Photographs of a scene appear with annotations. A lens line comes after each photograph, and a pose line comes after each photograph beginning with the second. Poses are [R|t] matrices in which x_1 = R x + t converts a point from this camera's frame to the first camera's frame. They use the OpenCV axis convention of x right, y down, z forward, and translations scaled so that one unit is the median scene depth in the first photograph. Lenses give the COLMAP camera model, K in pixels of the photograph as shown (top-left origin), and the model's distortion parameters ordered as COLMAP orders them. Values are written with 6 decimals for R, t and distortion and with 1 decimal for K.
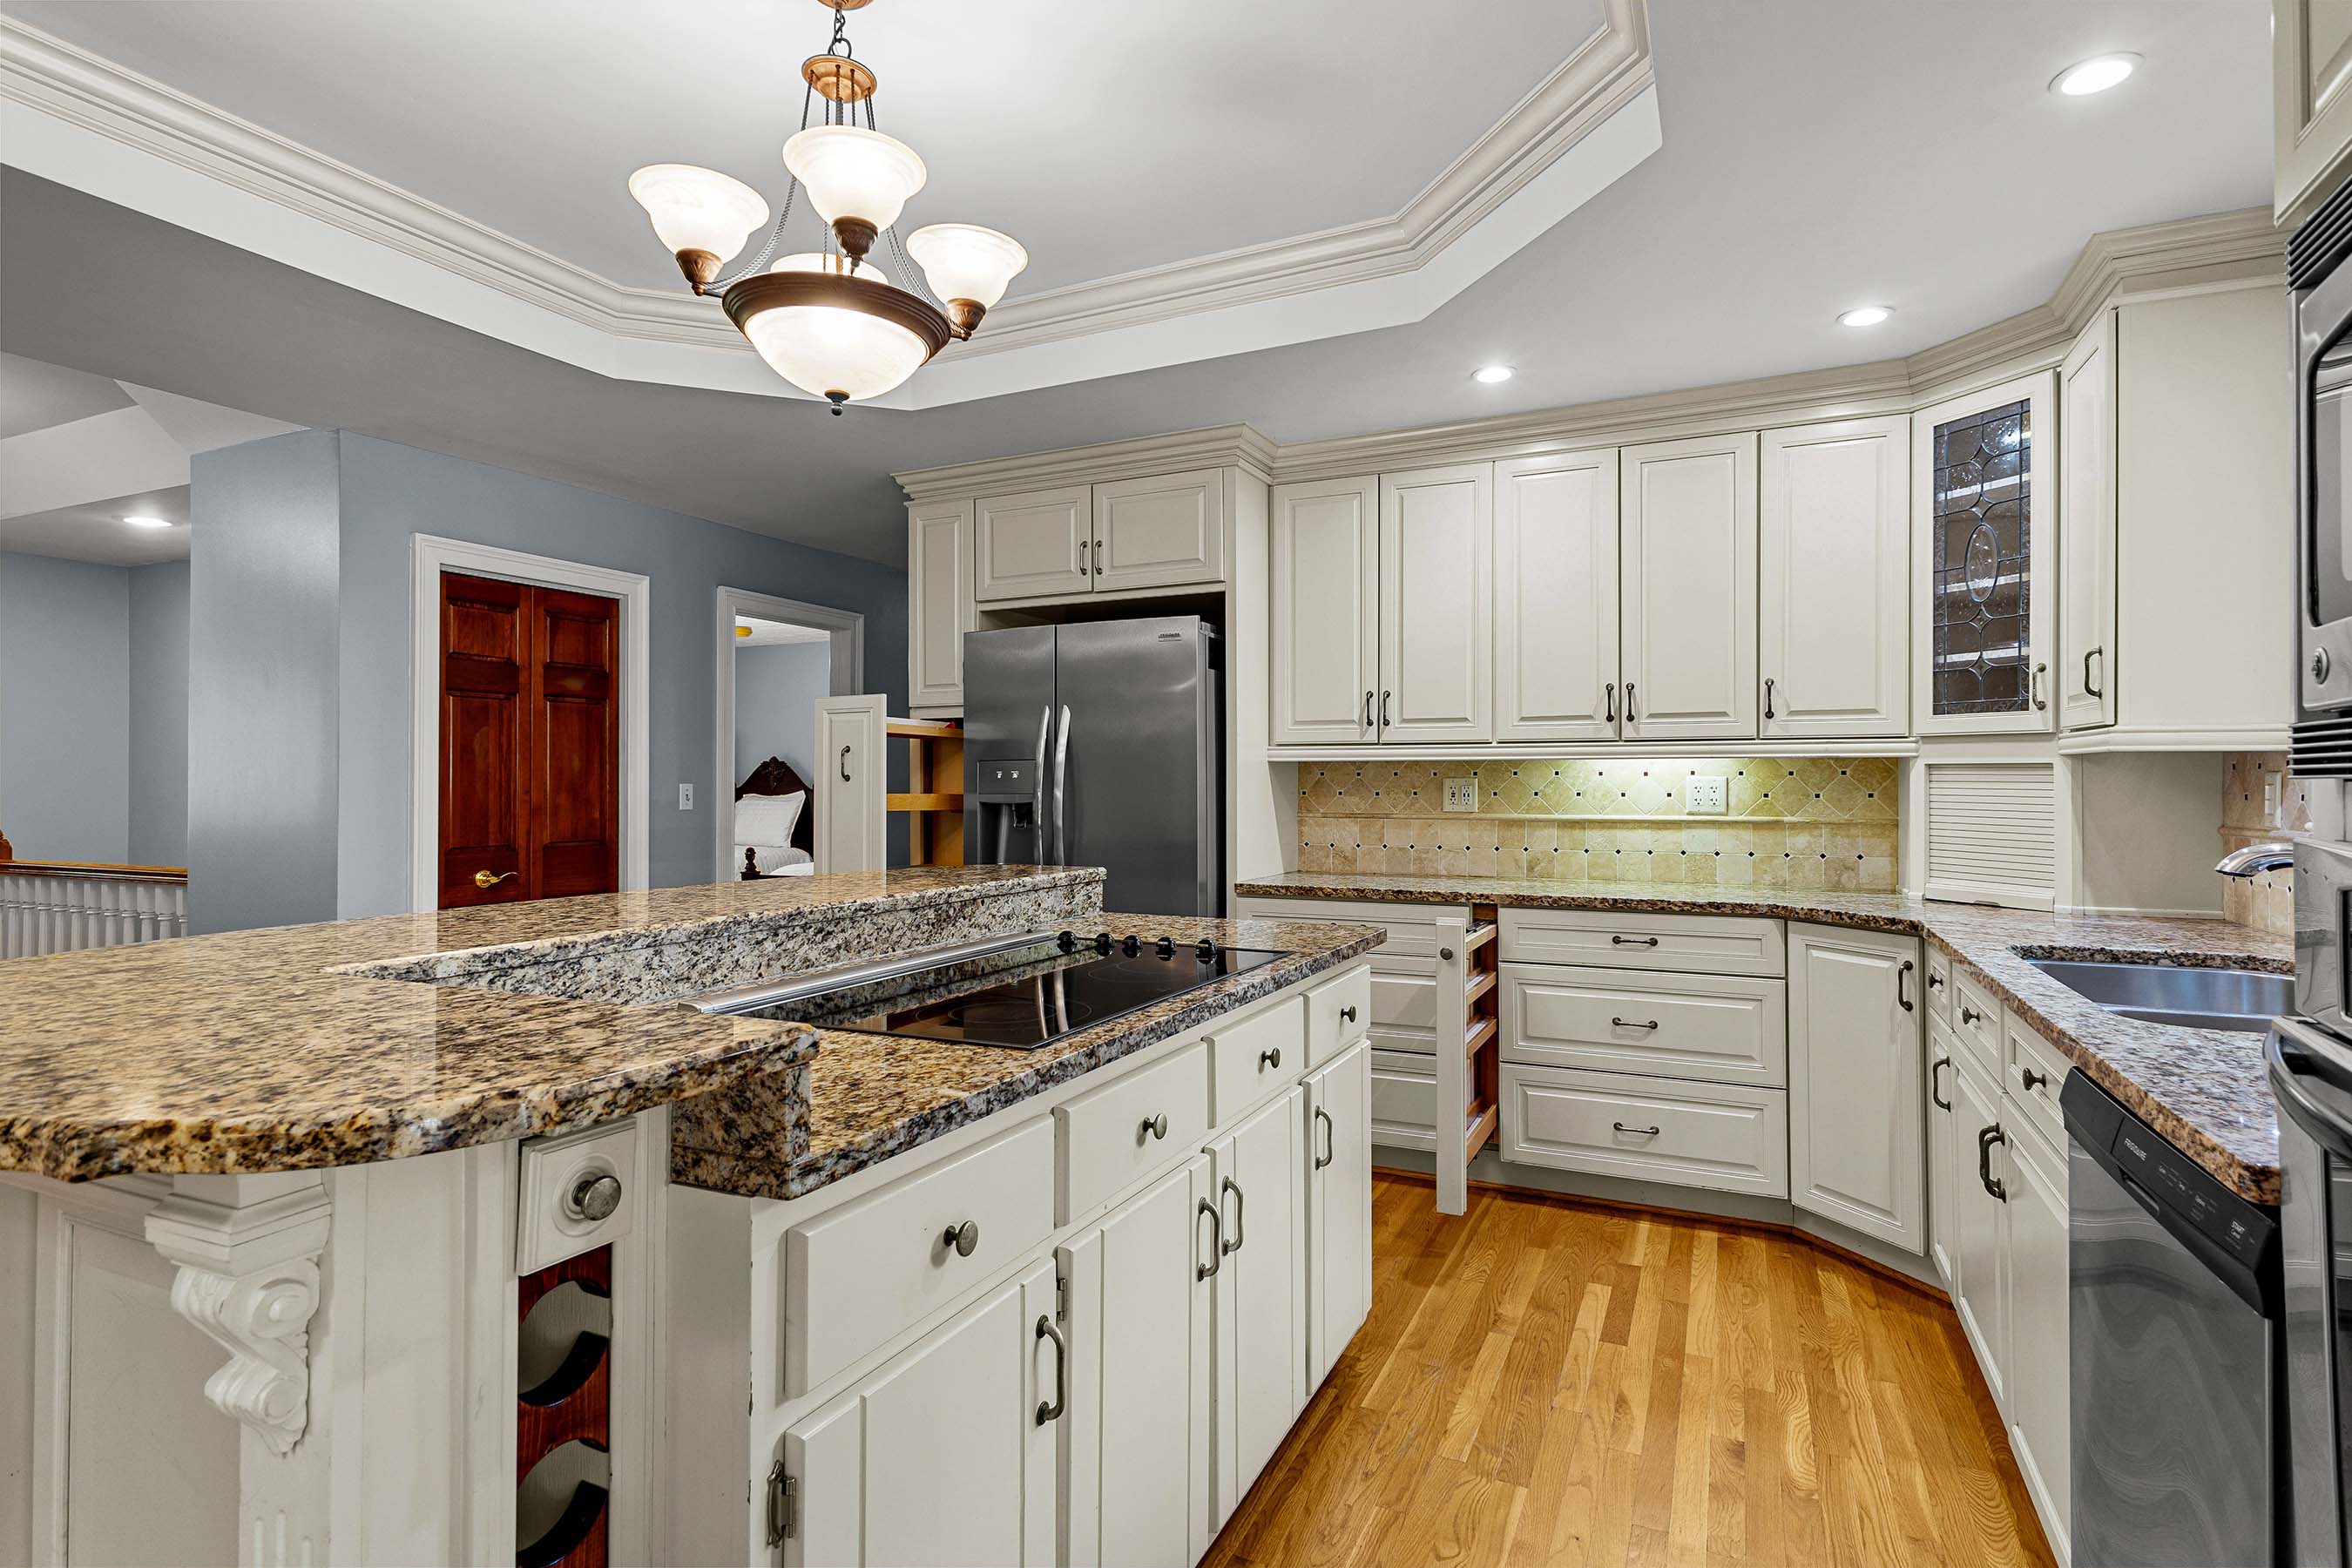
lens RADIAL K [[1172.0, 0, 1174.1], [0, 1172.0, 771.2], [0, 0, 1]] dist [0.006150, 0.000058]
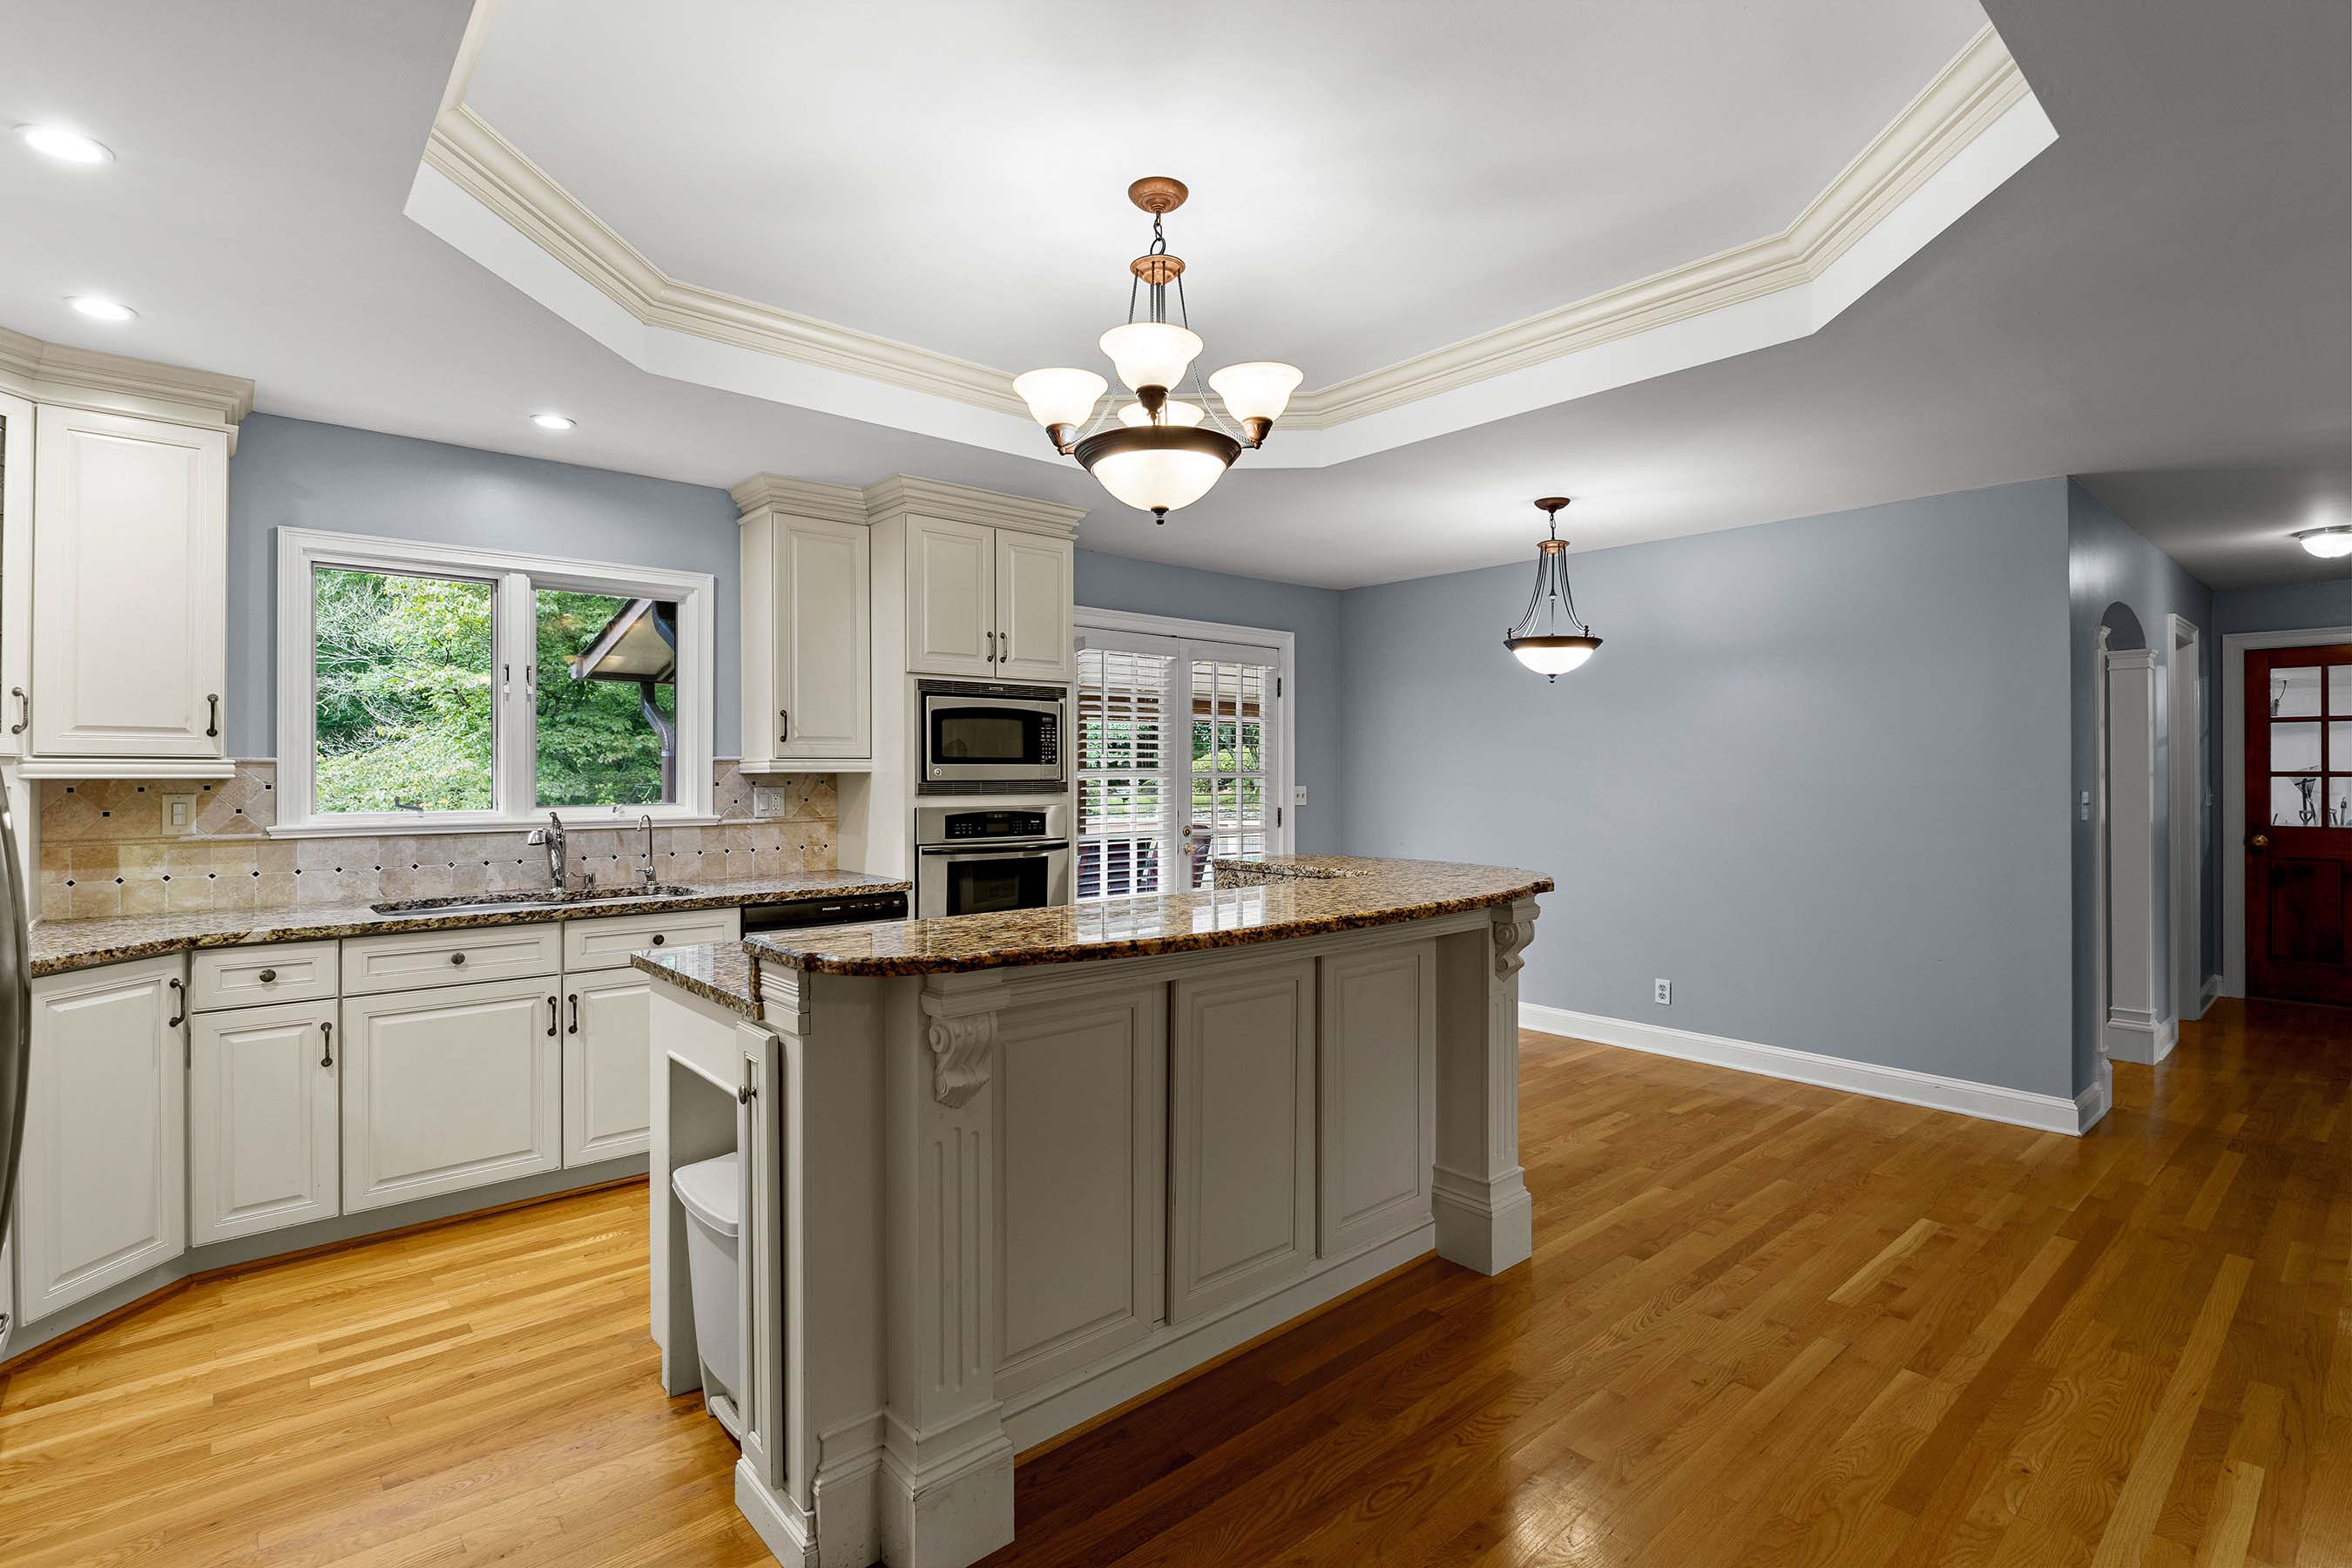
lens RADIAL K [[1106.8, 0, 1179.3], [0, 1106.8, 773.4], [0, 0, 1]] dist [0.002756, 0.000263]
pose [[-0.919611, 0.002521, 0.392823, -0.504012], [-0.002209, 0.999930, -0.011589, -0.008703], [-0.392825, -0.011525, -0.919541, 1.360738]]
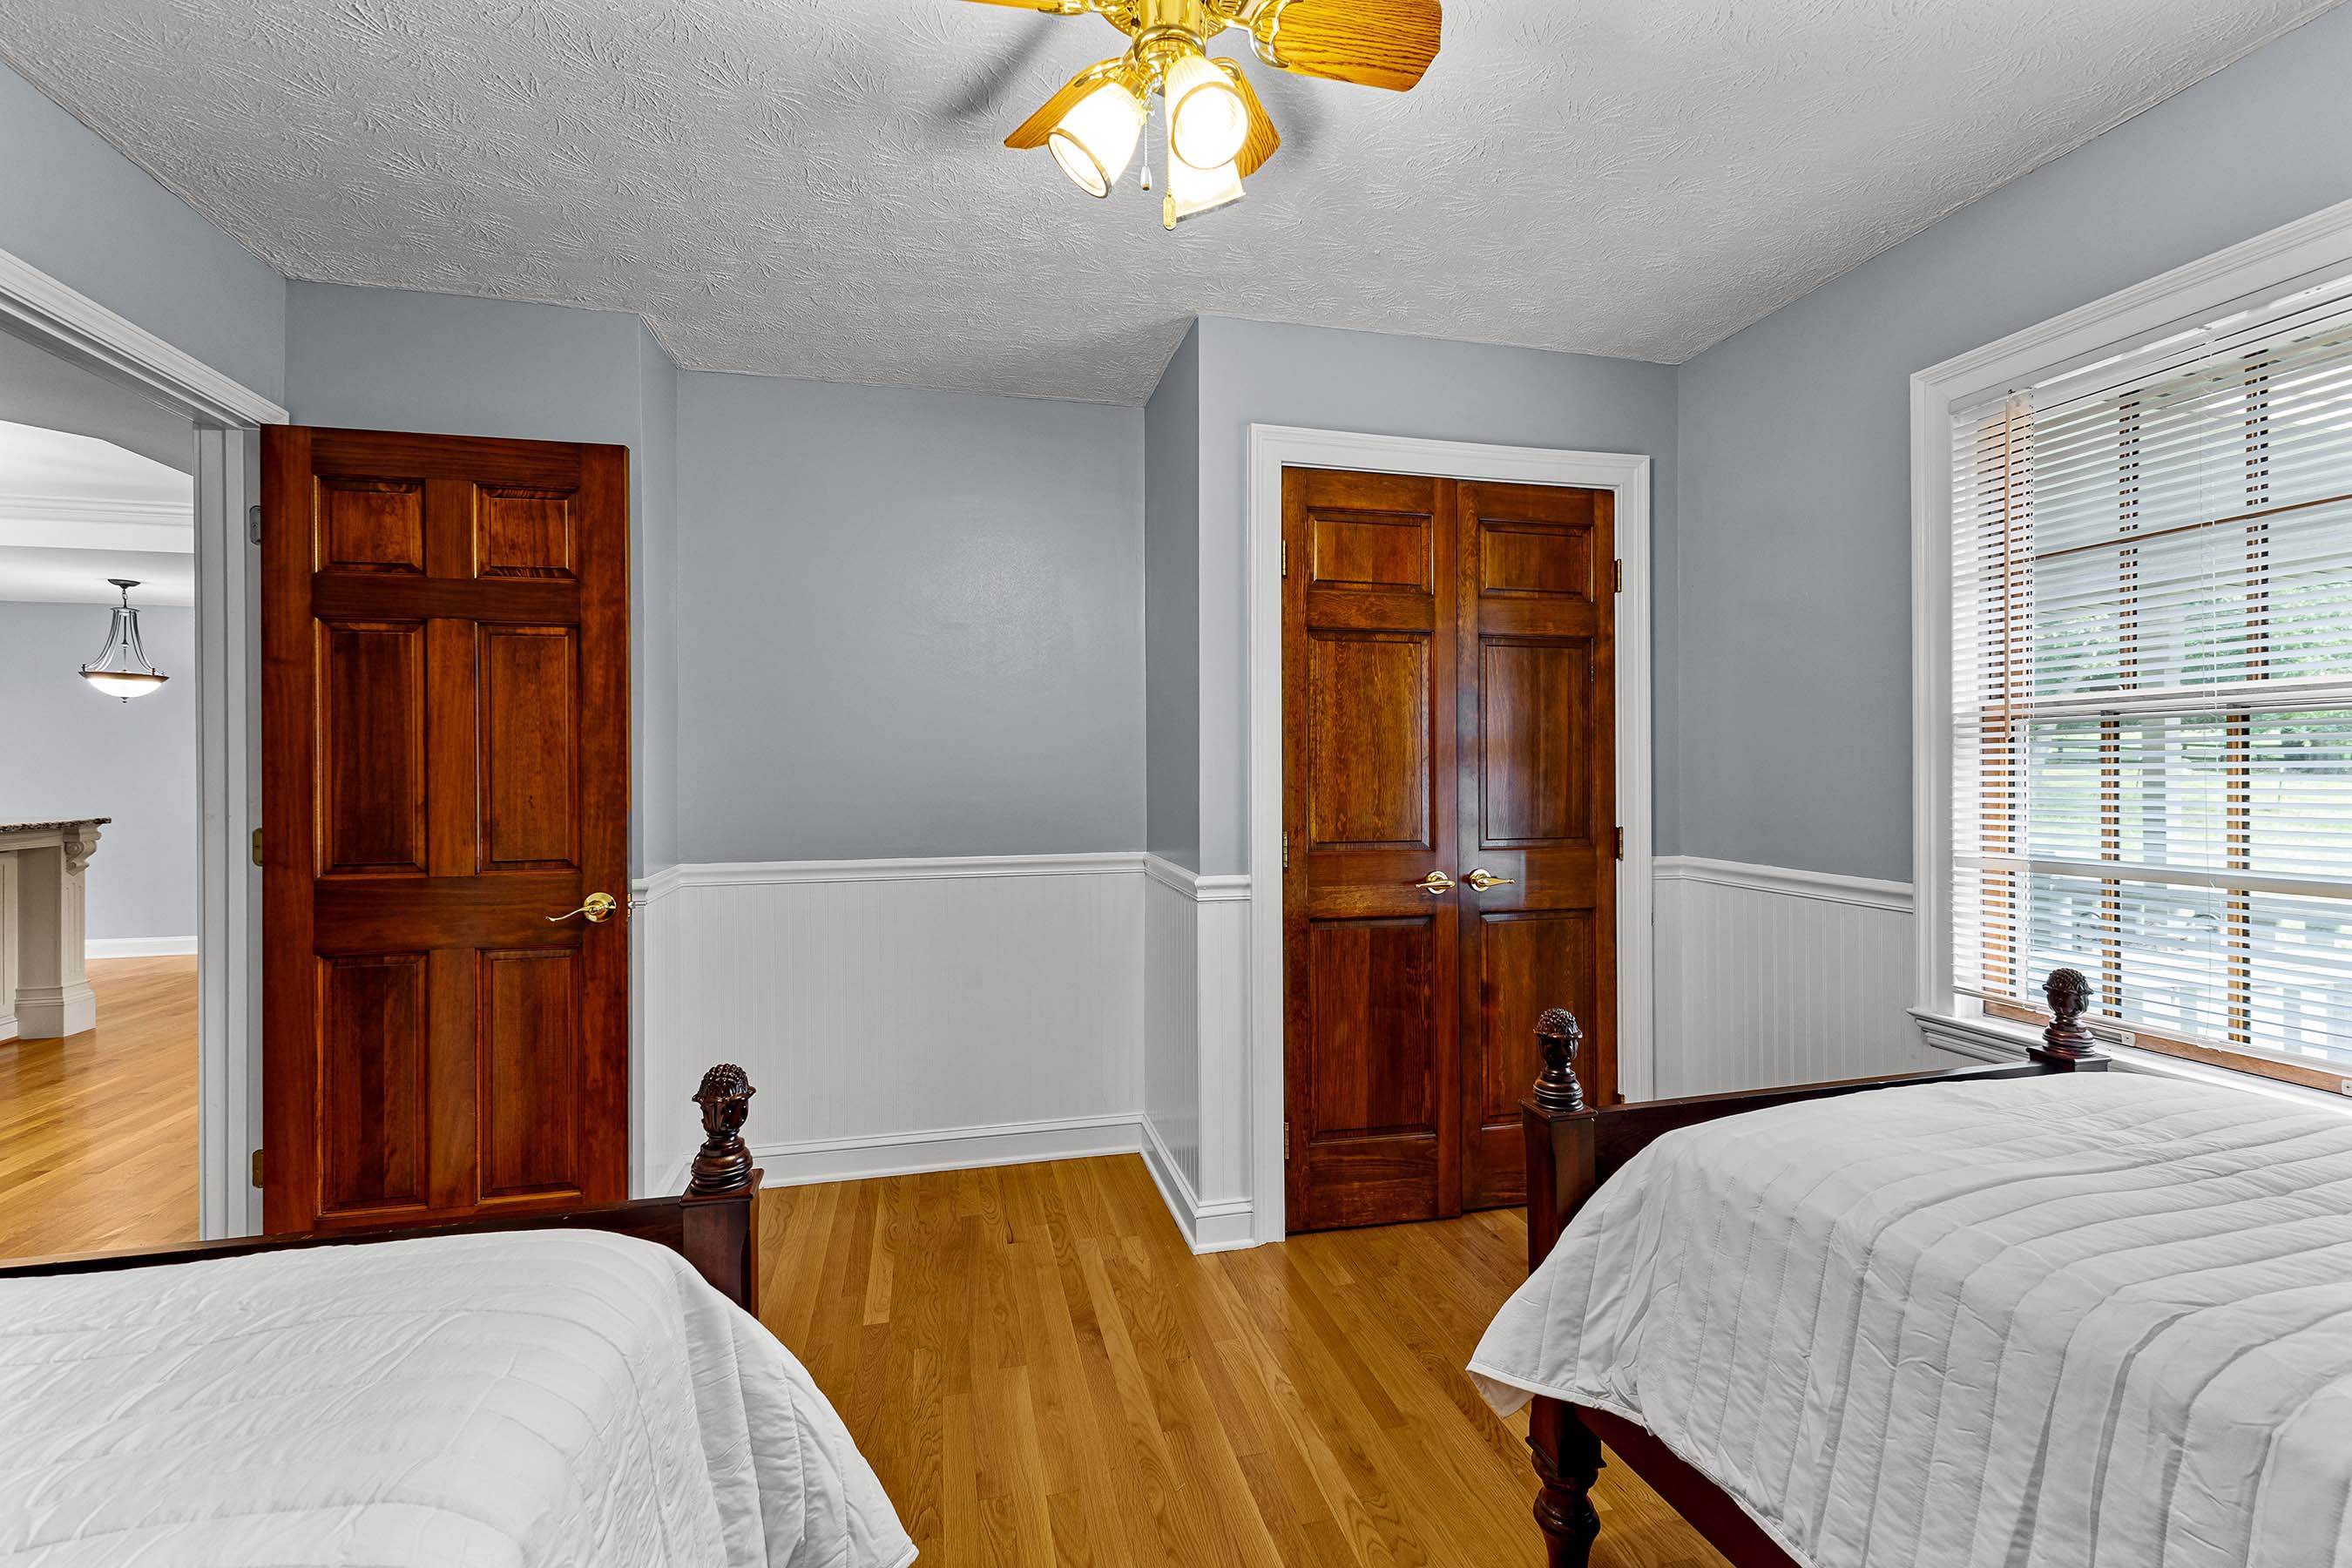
lens RADIAL K [[1012.6, 0, 1185.5], [0, 1012.6, 776.9], [0, 0, 1]] dist [0.009716, 0.000152]
pose [[-0.768675, 0.005473, -0.639616, -0.689448], [0.007032, 0.999975, 0.000105, 0.013760], [0.639601, -0.004417, -0.768695, 2.651520]]
